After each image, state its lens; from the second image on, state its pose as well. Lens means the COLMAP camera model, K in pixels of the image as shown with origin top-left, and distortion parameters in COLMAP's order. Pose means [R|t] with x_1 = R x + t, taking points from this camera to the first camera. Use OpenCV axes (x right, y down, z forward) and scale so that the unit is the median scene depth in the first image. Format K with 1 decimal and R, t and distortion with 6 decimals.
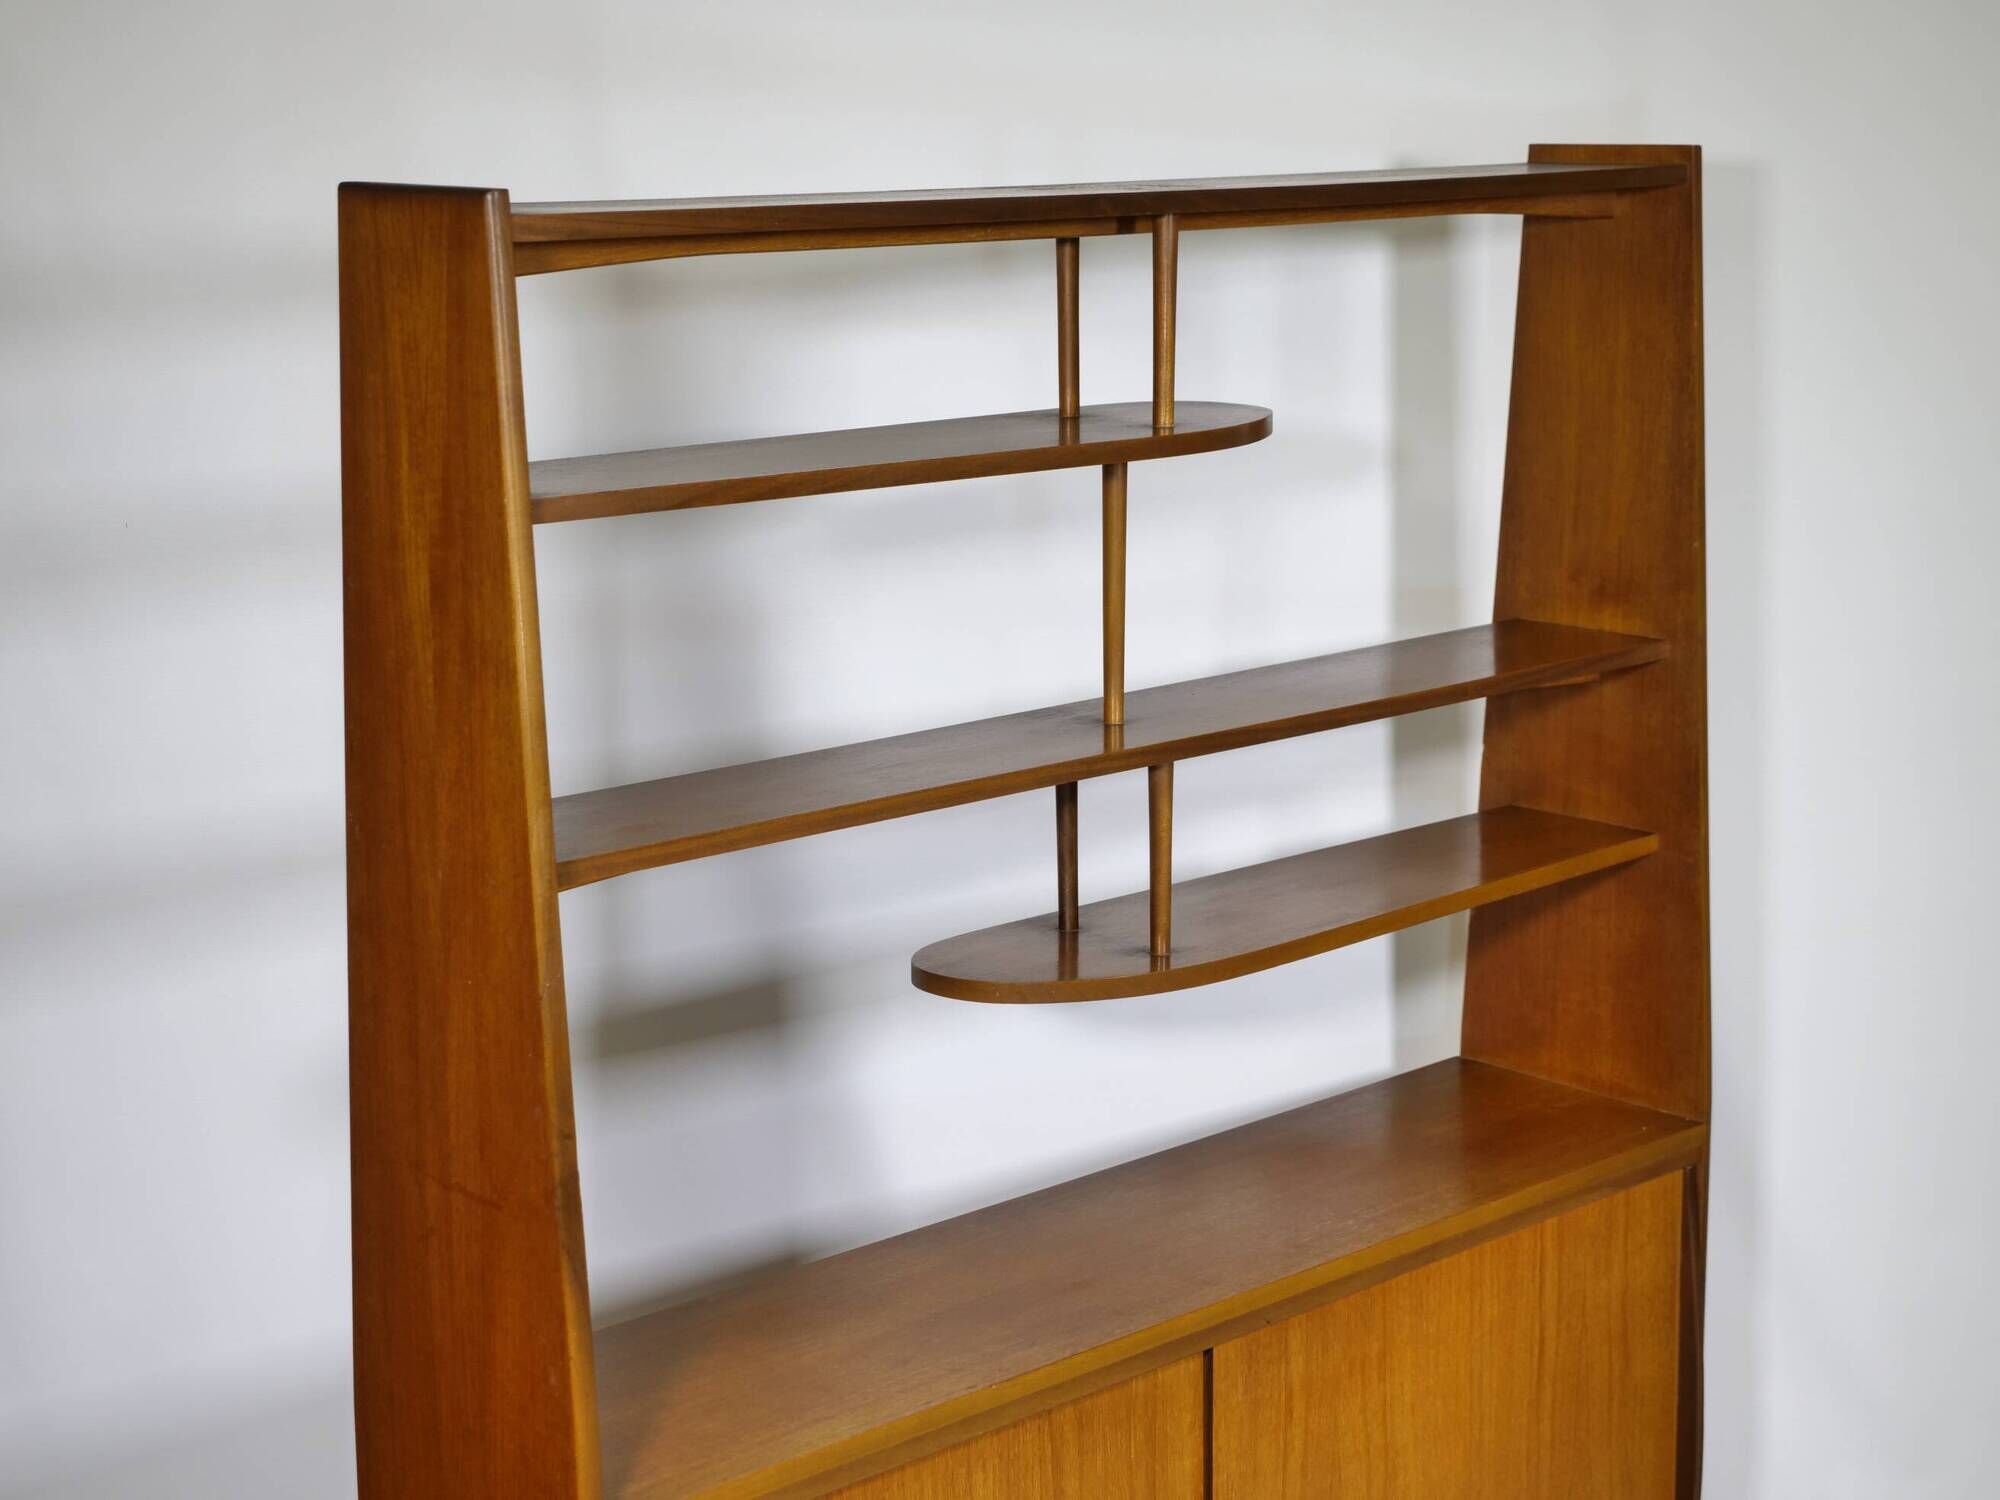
lens RADIAL K [[3236.7, 0, 991.9], [0, 3236.7, 748.2], [0, 0, 1]] dist [0.035875, 0.000000]
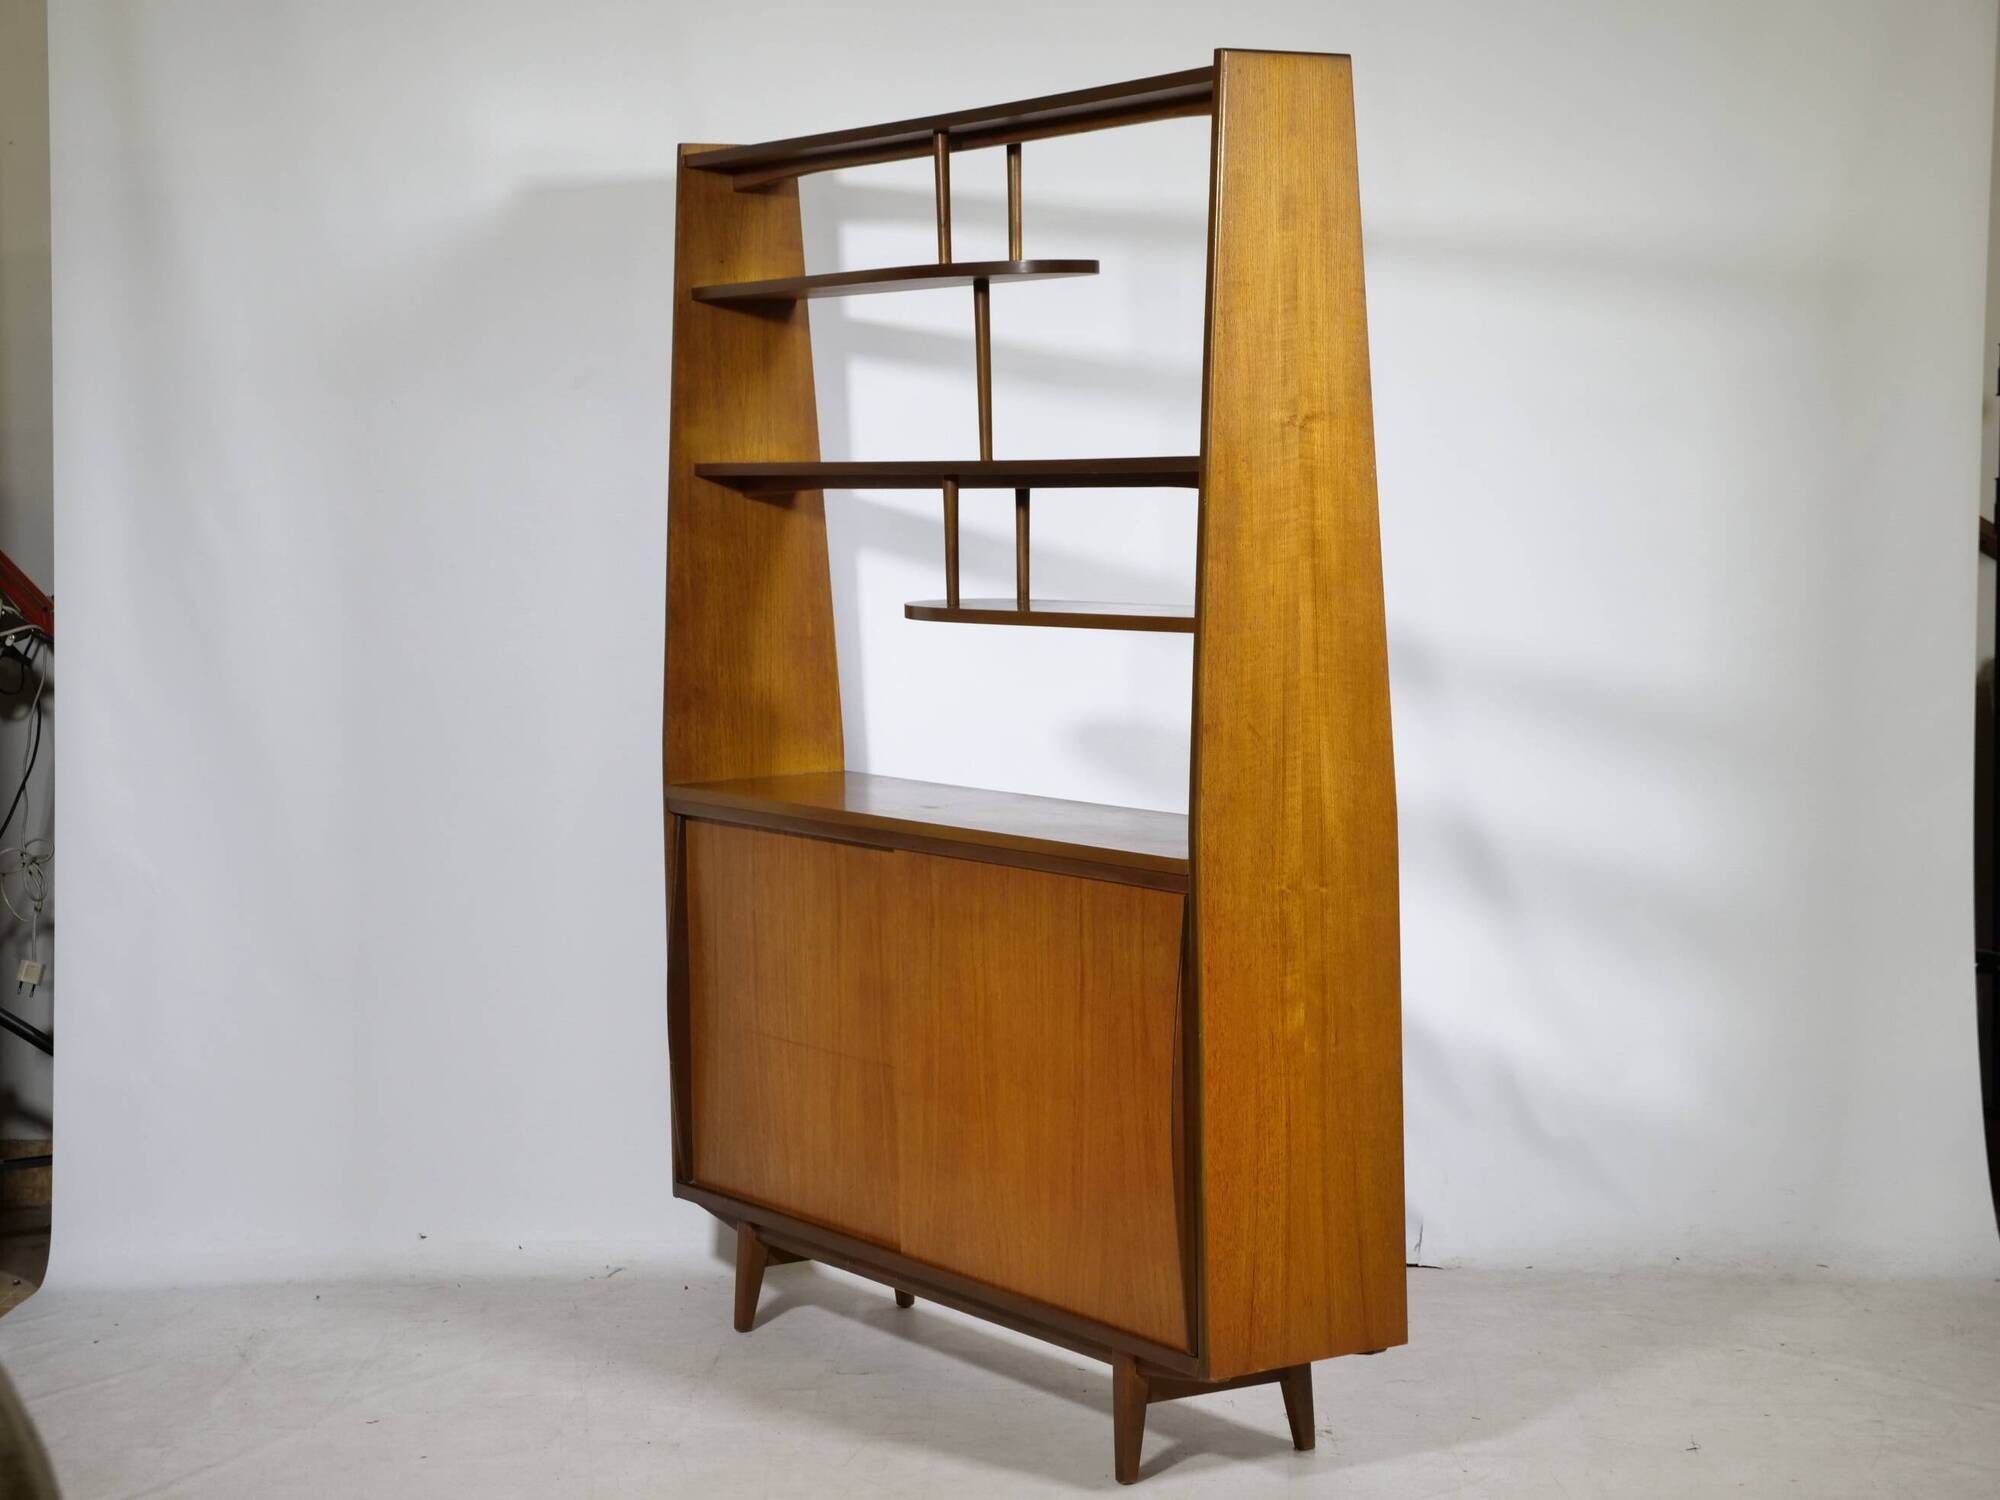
lens RADIAL K [[3671.3, 0, 990.0], [0, 3671.3, 742.6], [0, 0, 1]] dist [0.107386, 0.000000]
pose [[-0.176525, 0.090913, -0.980089, 1.747026], [-0.174302, 0.977102, 0.122030, -0.089005], [0.968740, 0.192373, -0.156637, 1.271823]]
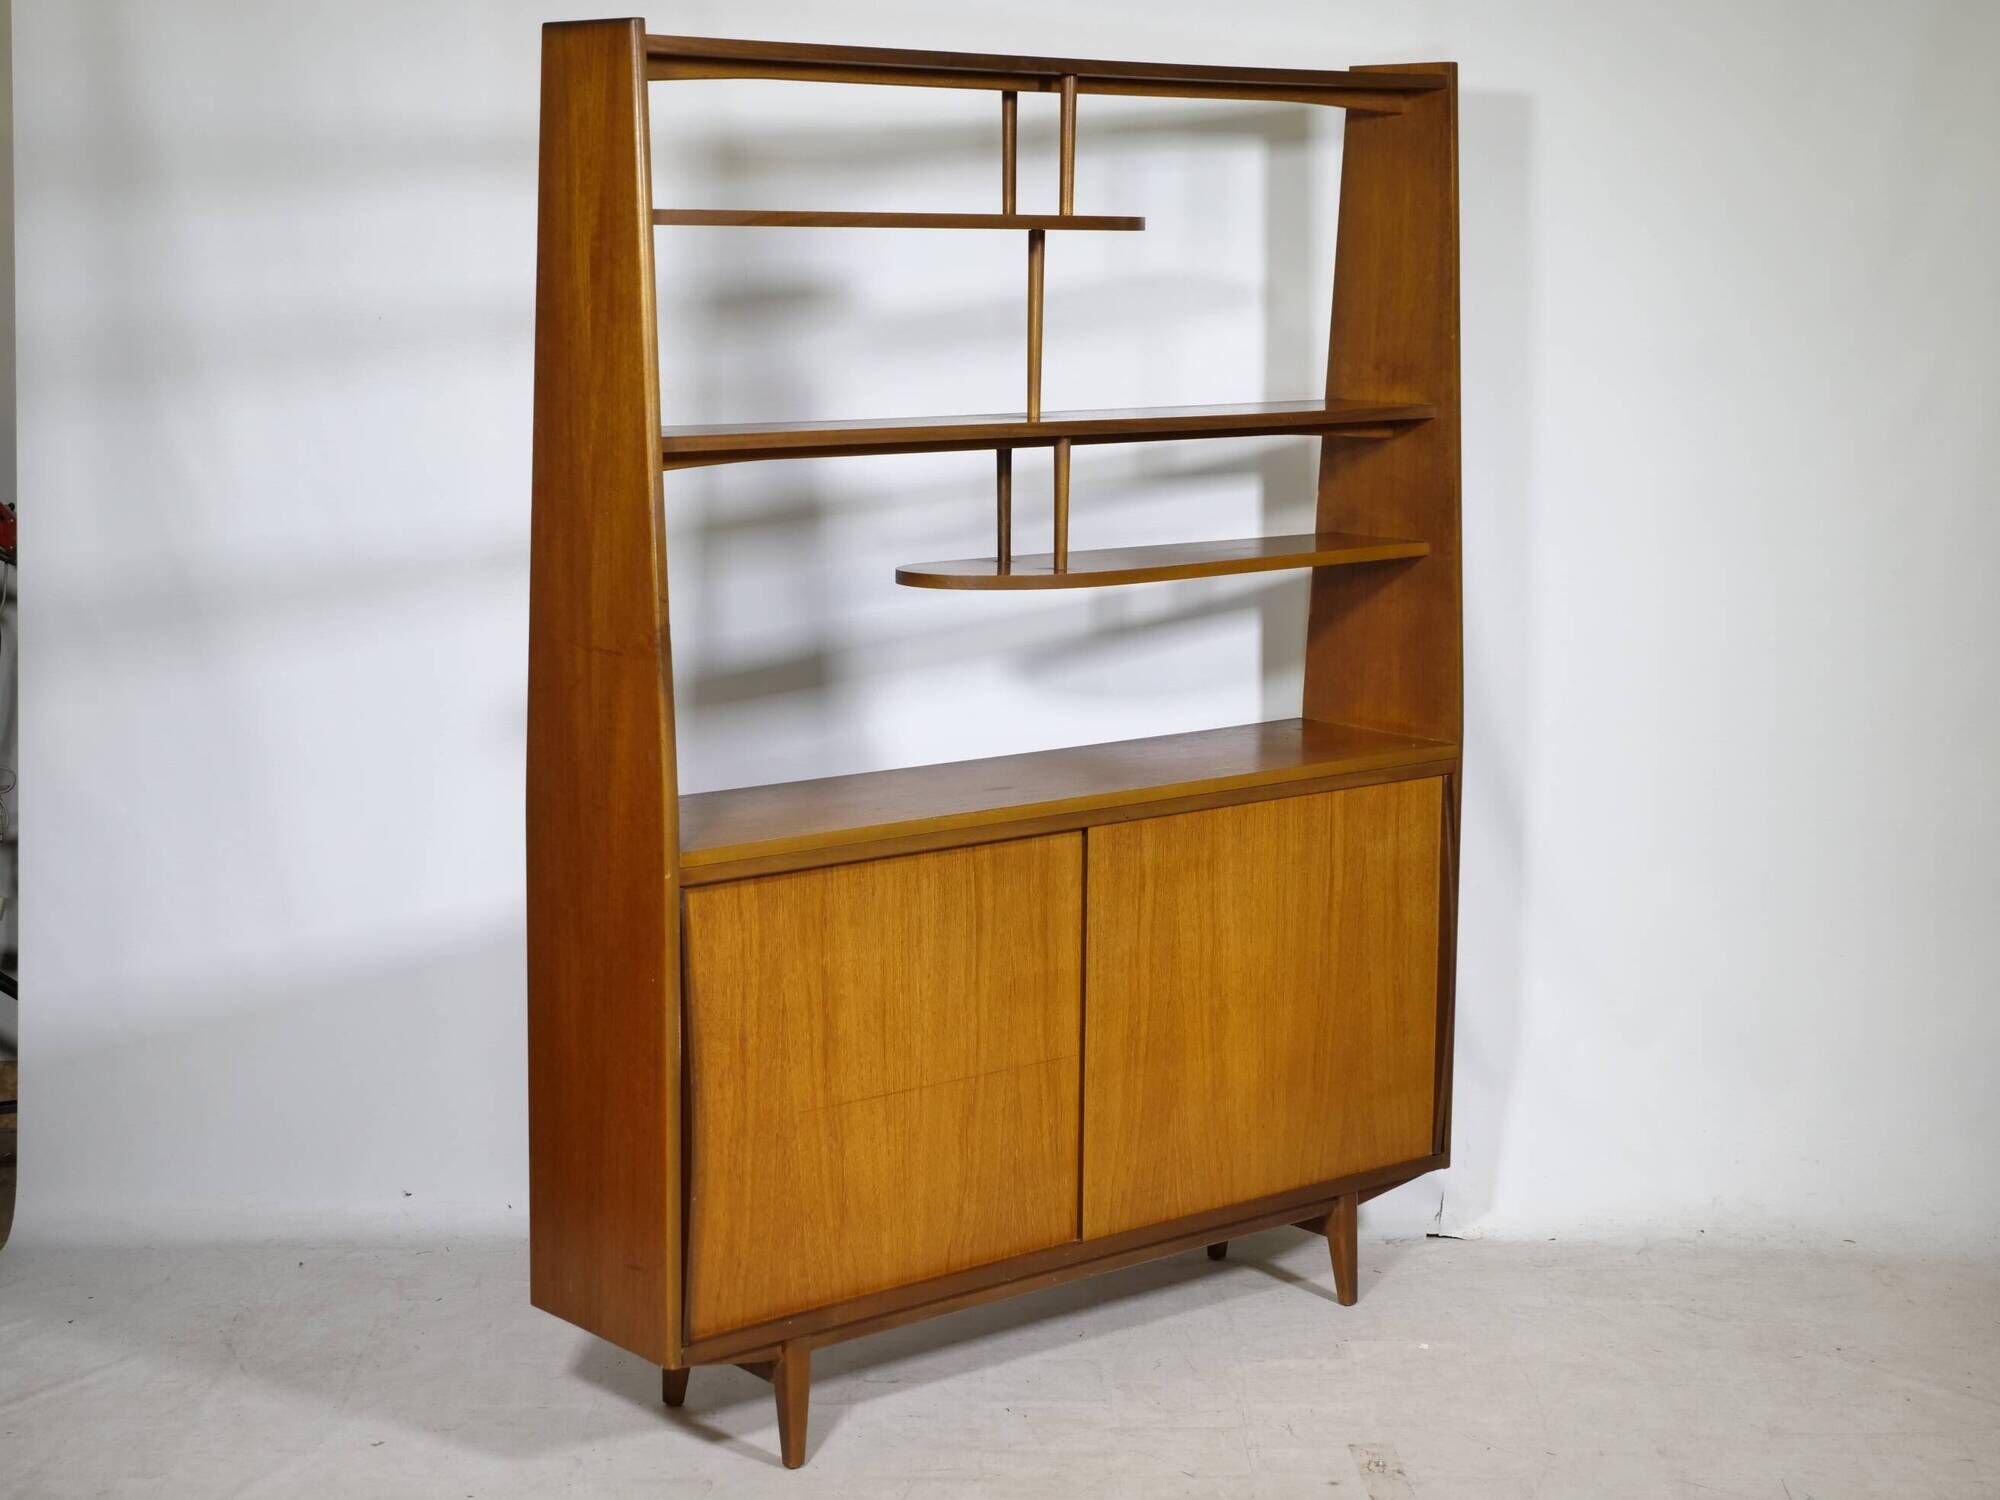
lens RADIAL K [[3236.7, 0, 994.2], [0, 3236.7, 738.1], [0, 0, 1]] dist [0.035875, 0.000000]
pose [[0.998875, 0.024255, -0.040740, 0.082159], [-0.026081, 0.998651, -0.044903, 0.204744], [0.039596, 0.045915, 0.998160, -0.491562]]
